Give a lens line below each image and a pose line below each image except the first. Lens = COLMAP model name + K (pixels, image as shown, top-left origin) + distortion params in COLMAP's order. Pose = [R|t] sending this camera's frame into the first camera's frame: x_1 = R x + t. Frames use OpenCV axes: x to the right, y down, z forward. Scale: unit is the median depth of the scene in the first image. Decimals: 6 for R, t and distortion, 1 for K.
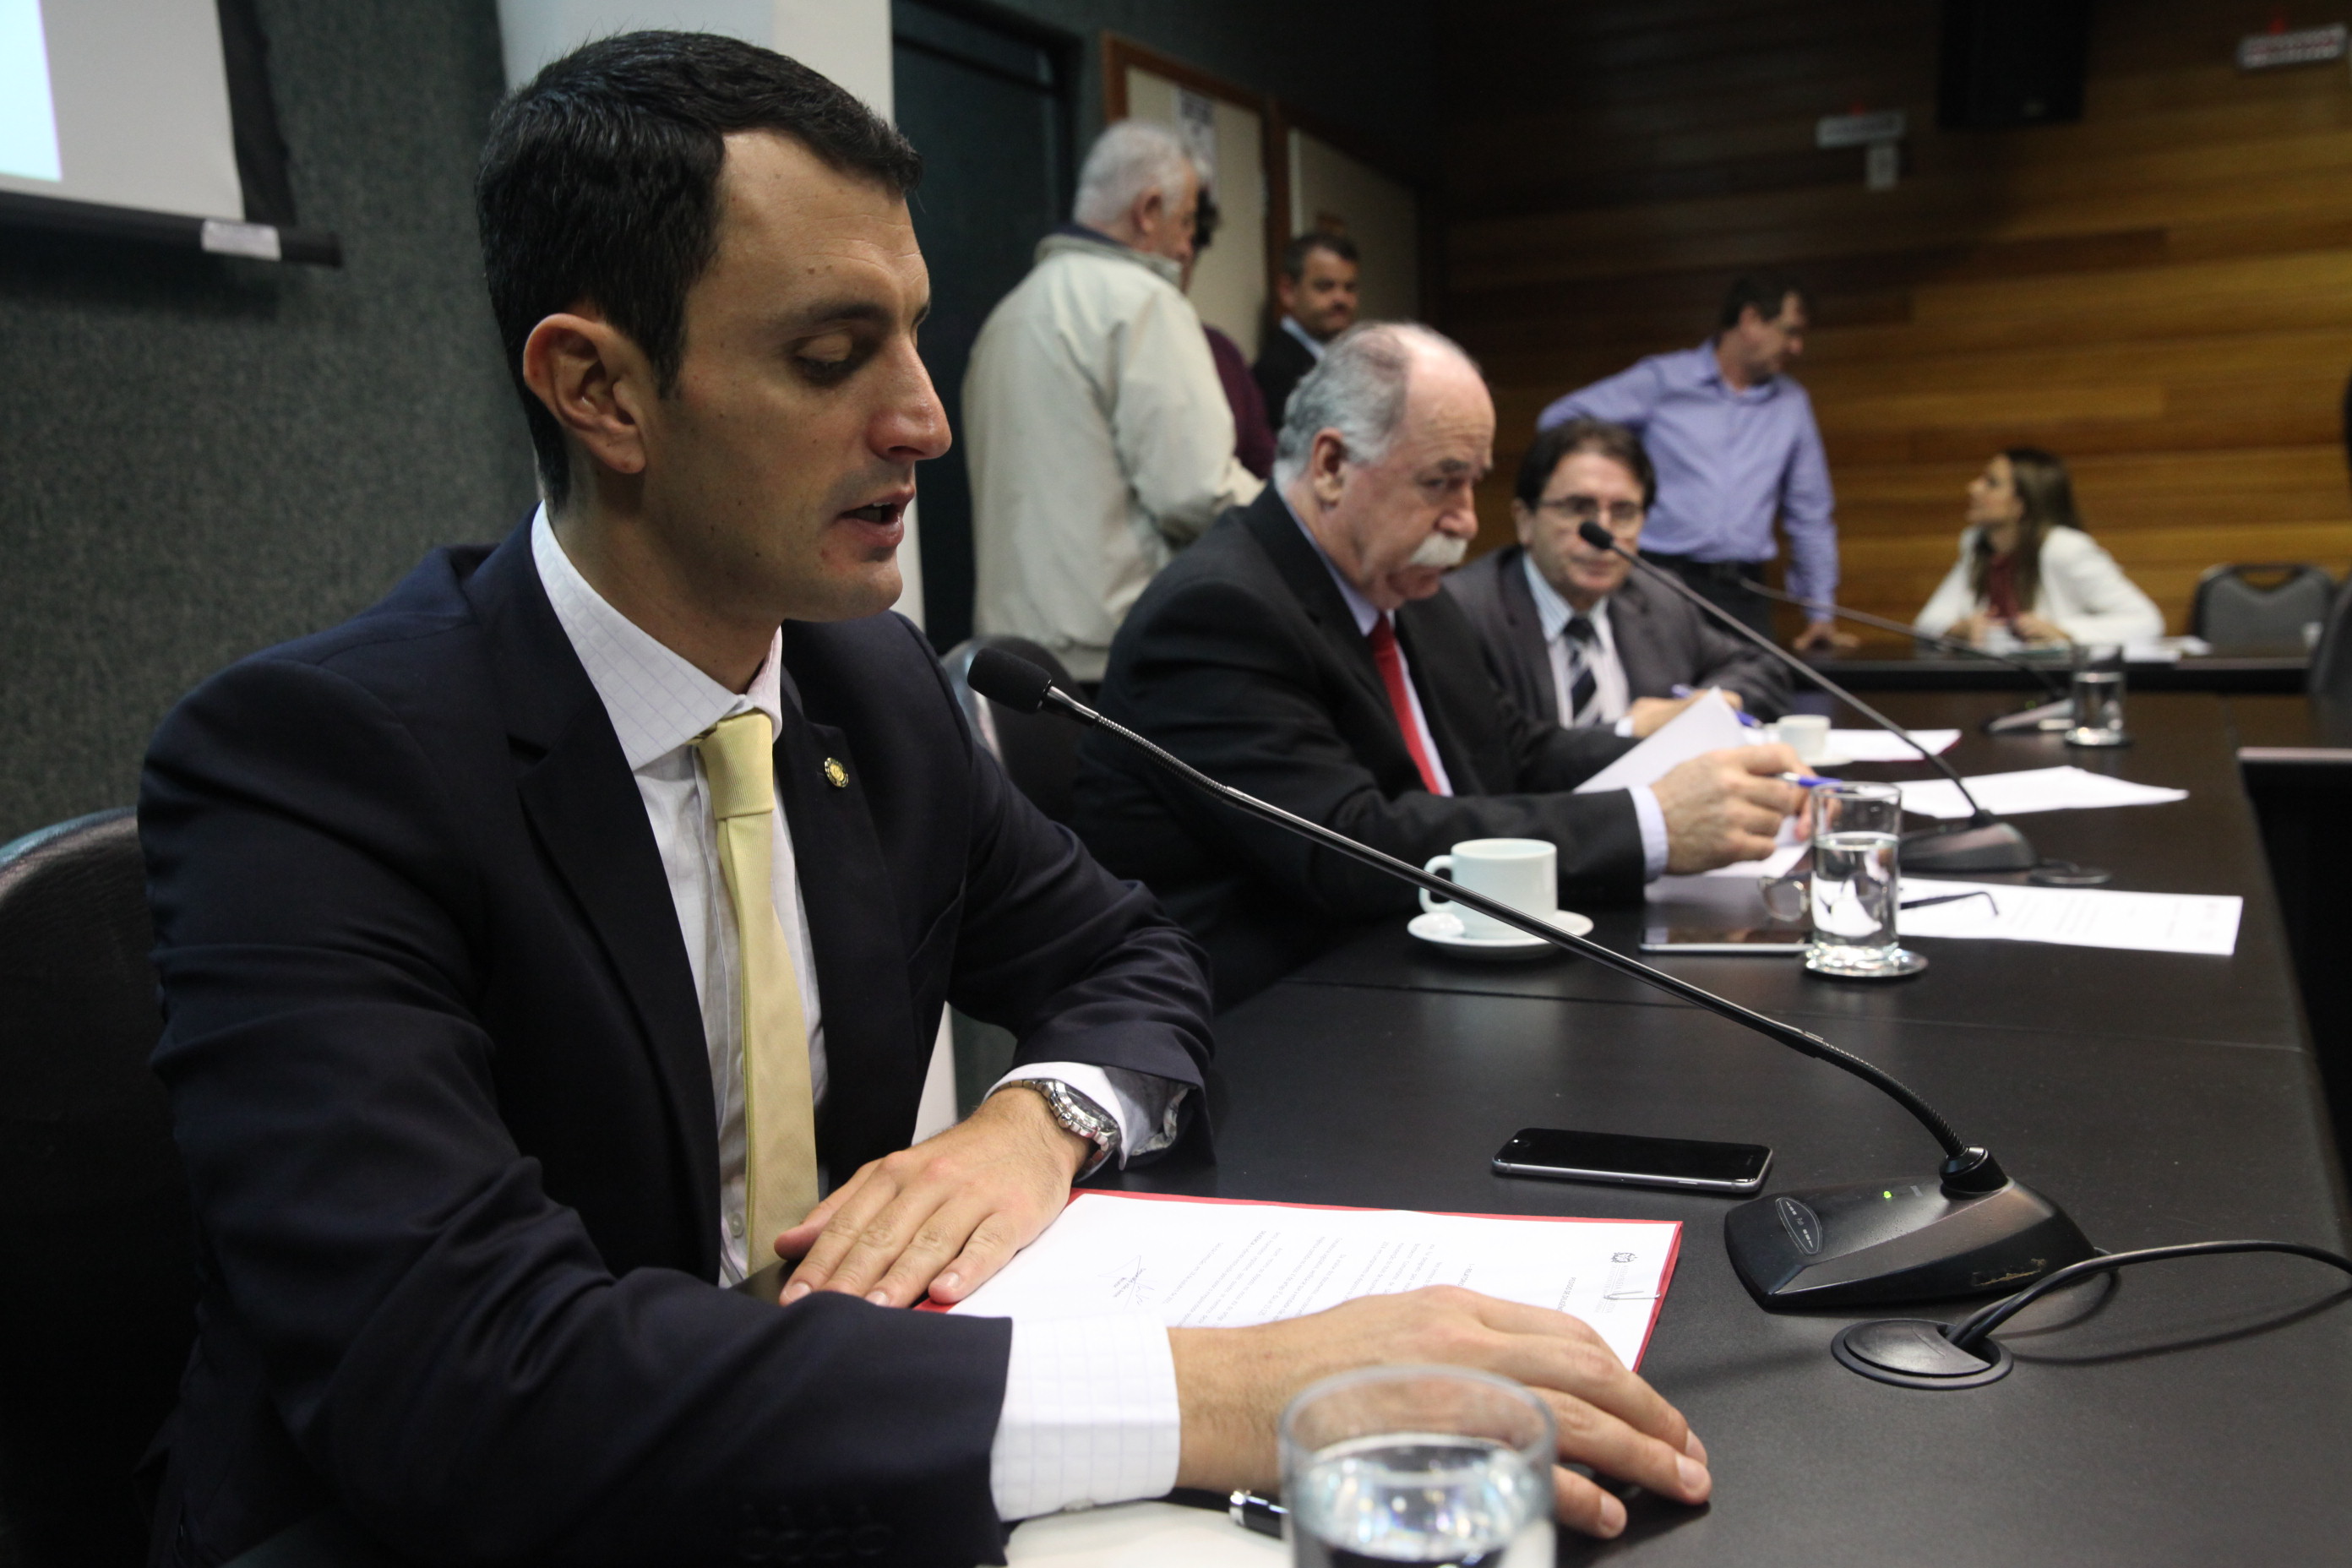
lens RADIAL K [[2116.7, 0, 1176.0], [0, 2116.7, 784.0], [0, 0, 1]] dist [0.125853, 0.010866]
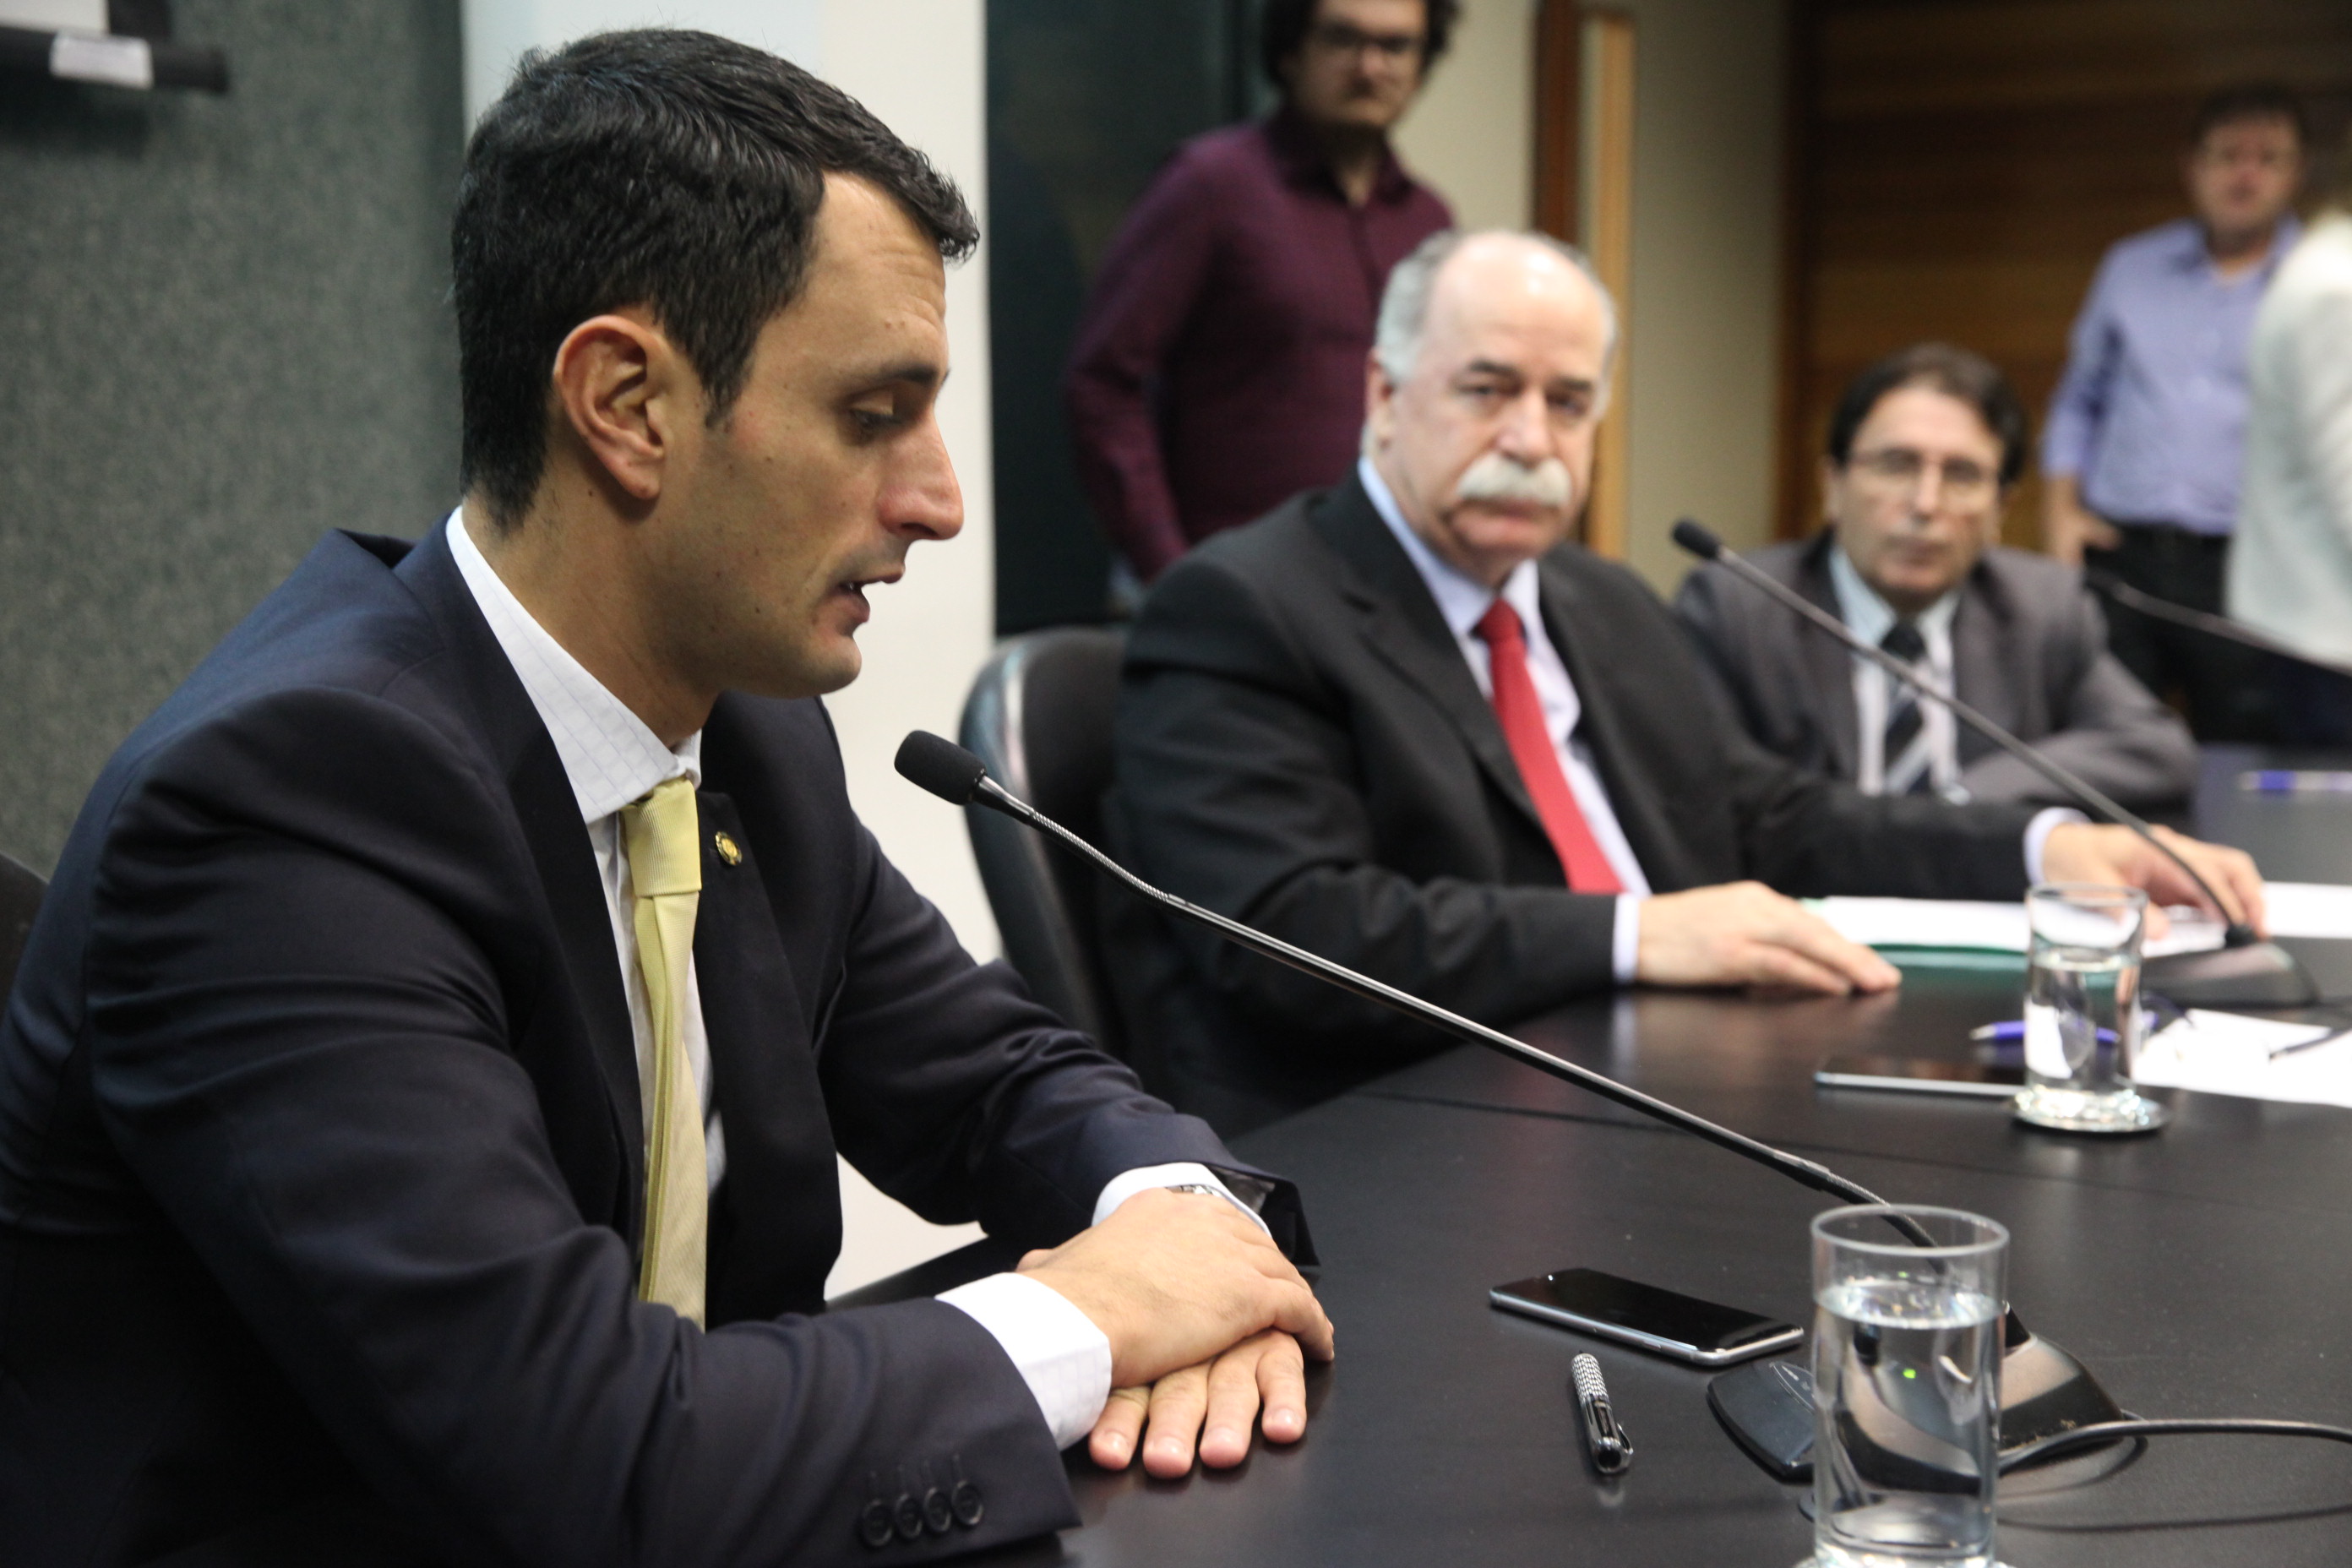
lens RADIAL K [[3392.7, 0, 1176.0], [0, 3392.7, 784.0], [0, 0, 1]] dist [0.184175, 1.131750]
pose [[0.995815, 0.049971, -0.076517, 0.049189], [-0.050566, 0.998703, -0.005866, -0.008723], [0.076125, 0.009711, 0.997051, -0.193231]]
